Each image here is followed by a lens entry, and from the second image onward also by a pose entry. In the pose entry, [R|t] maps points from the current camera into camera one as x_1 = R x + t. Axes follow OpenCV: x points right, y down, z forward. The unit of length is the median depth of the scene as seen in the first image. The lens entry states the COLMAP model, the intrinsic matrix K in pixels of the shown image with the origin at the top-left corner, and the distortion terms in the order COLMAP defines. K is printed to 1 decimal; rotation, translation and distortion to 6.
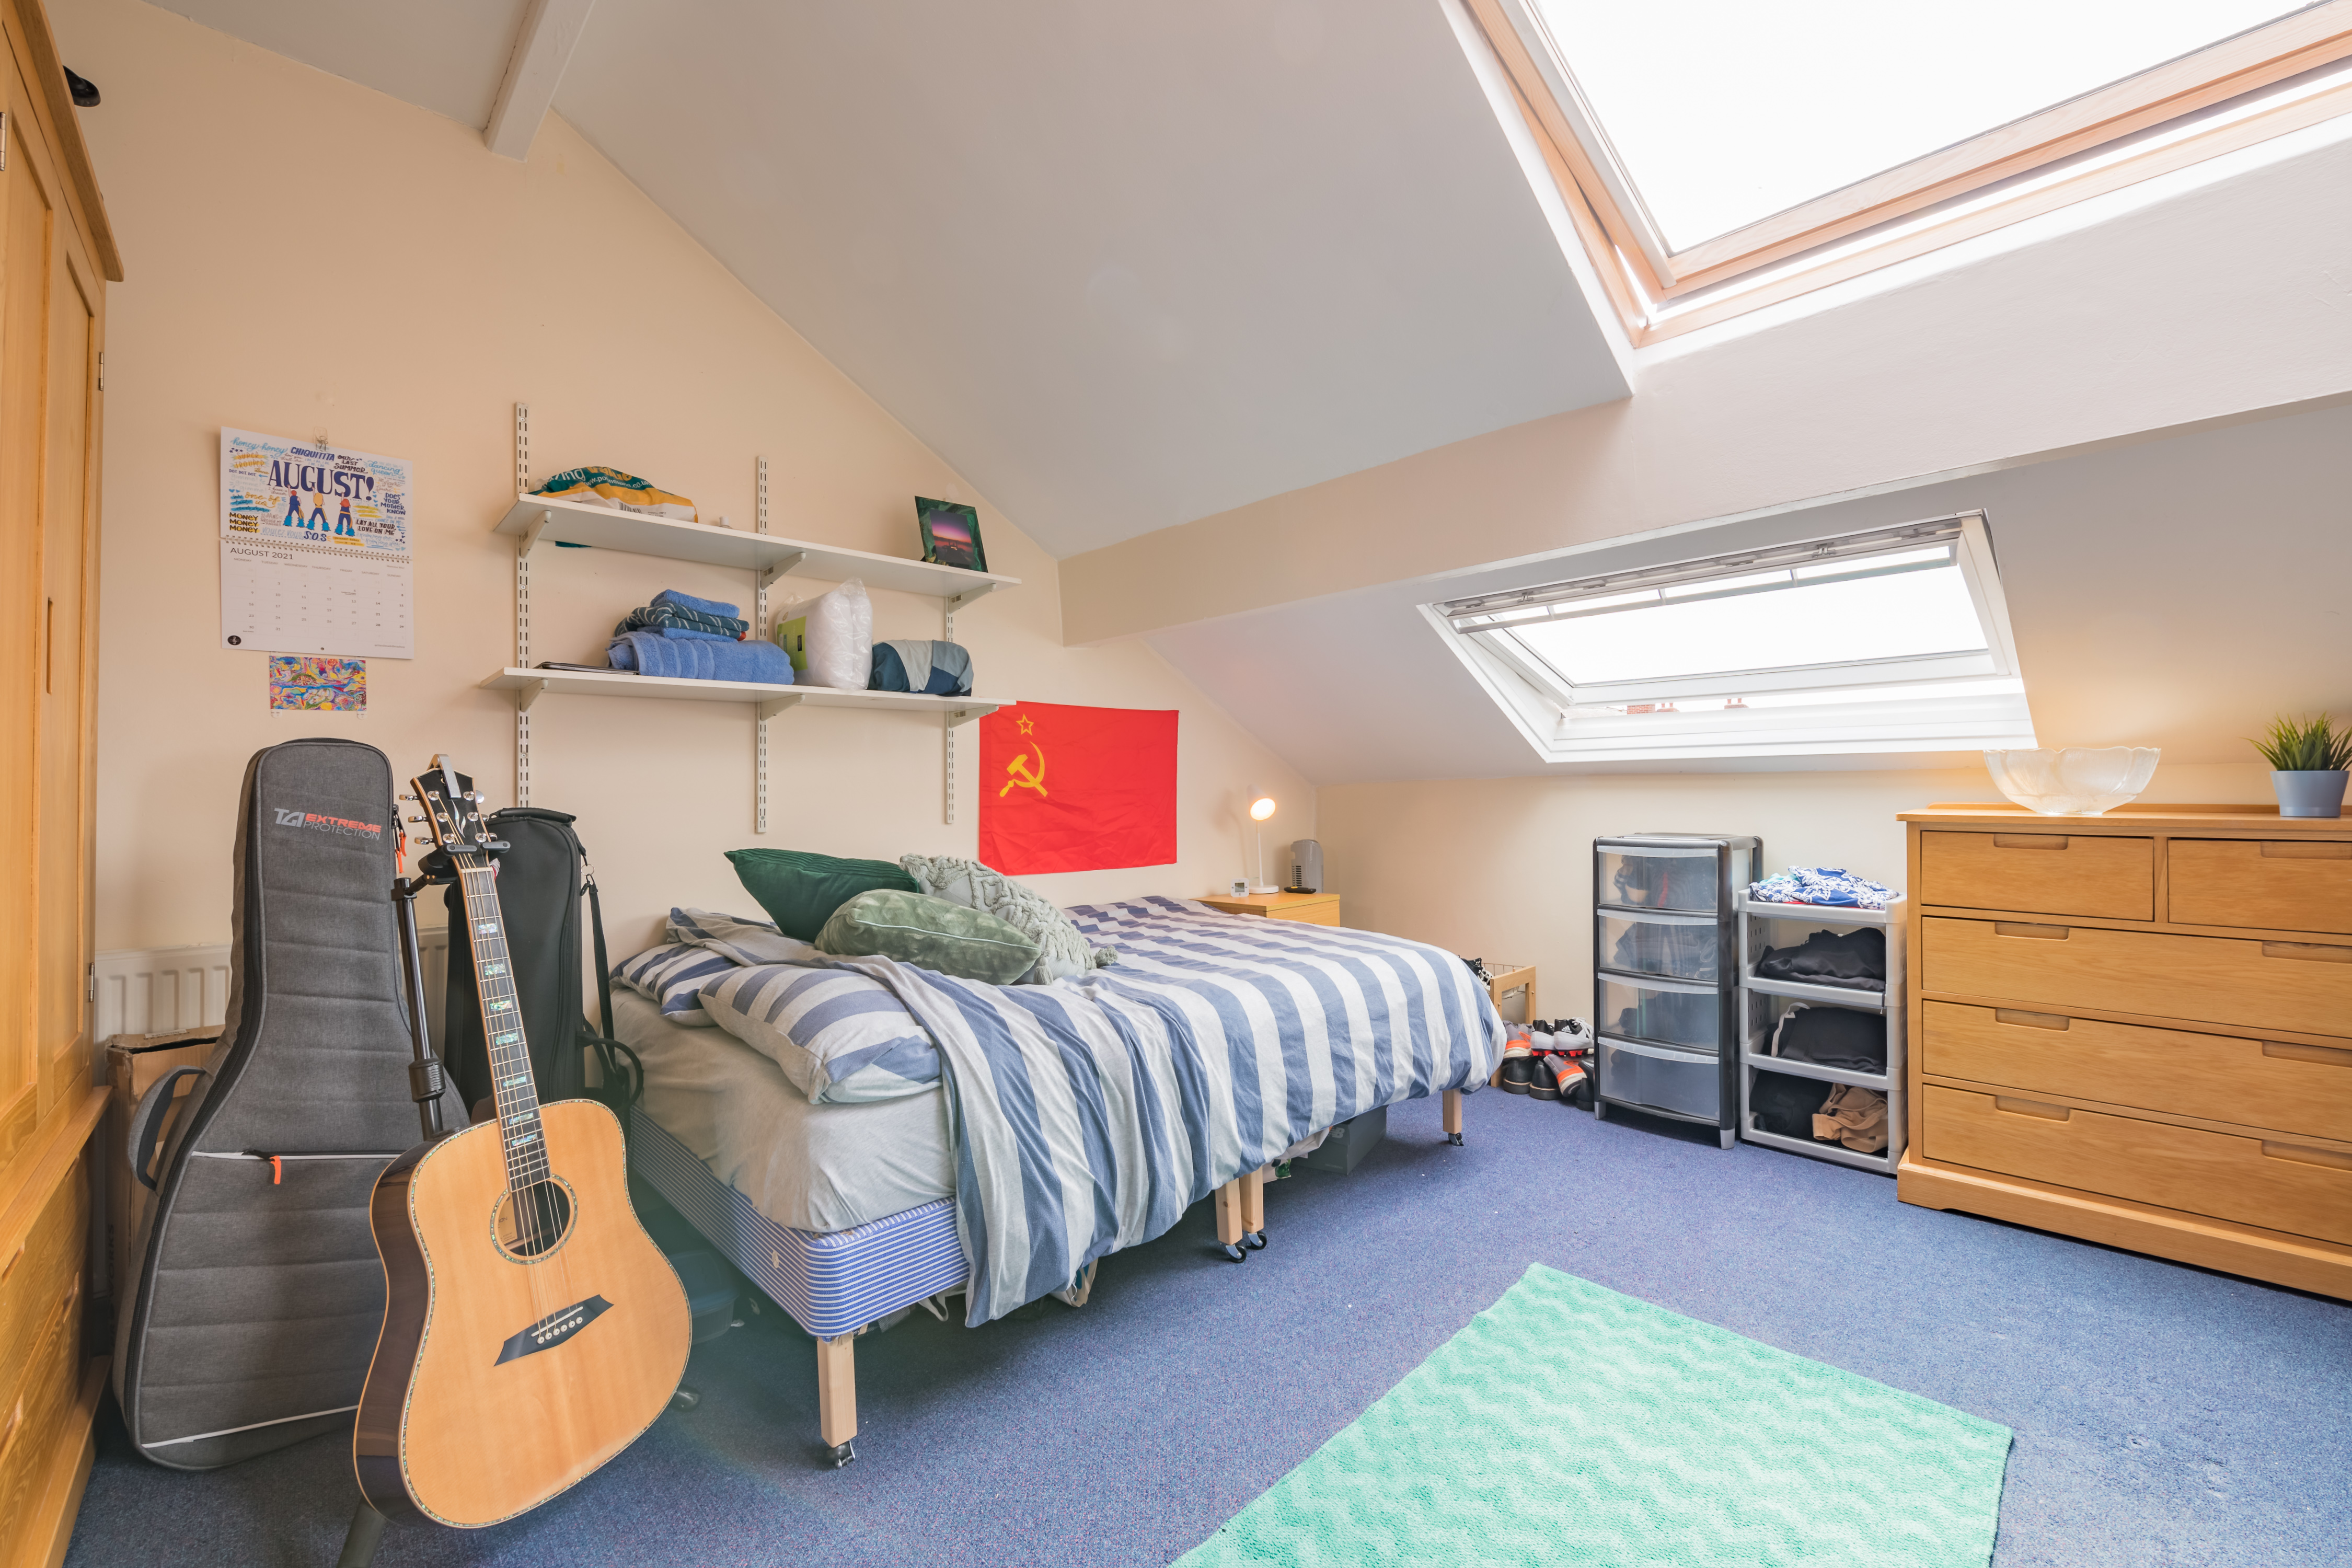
lens RADIAL K [[950.8, 0, 1111.7], [0, 950.8, 770.6], [0, 0, 1]] dist [-0.000454, -0.000186]
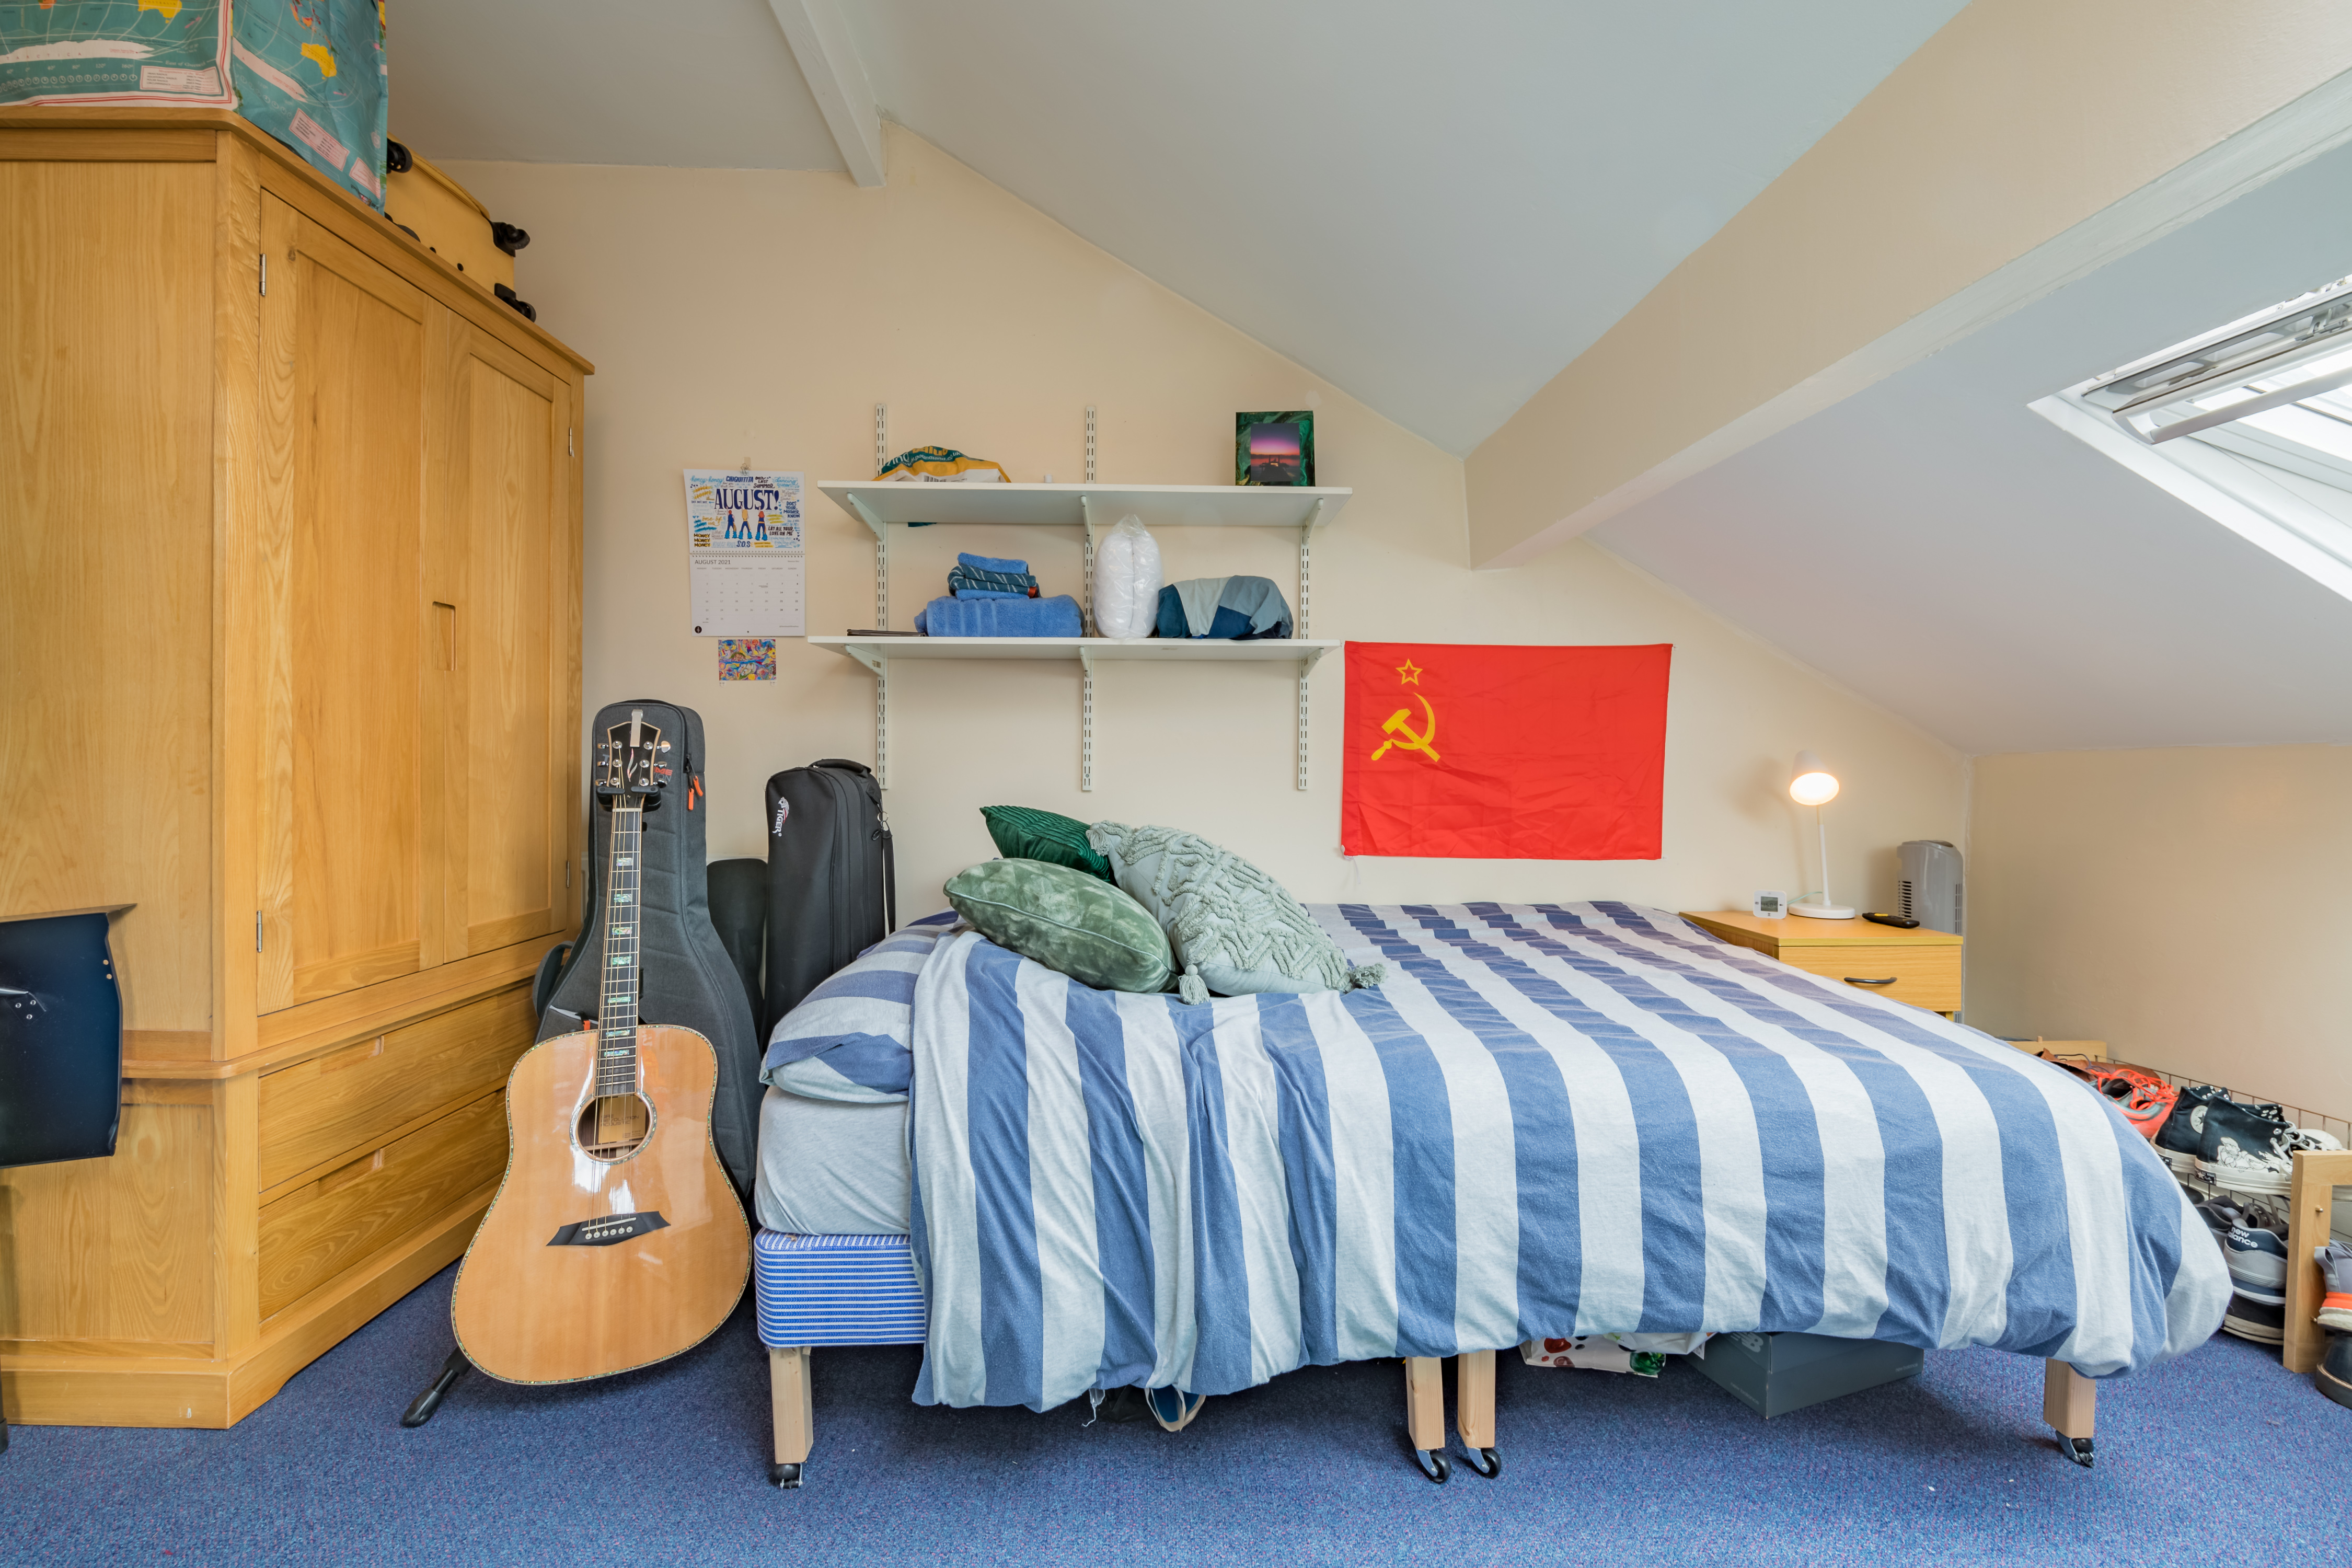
lens RADIAL K [[899.9, 0, 1173.8], [0, 899.9, 767.5], [0, 0, 1]] dist [-0.001578, -0.000277]
pose [[0.762865, 0.024942, -0.646077, 0.362556], [-0.002622, 0.999367, 0.035485, 0.008969], [0.646553, -0.025376, 0.762447, 0.408416]]
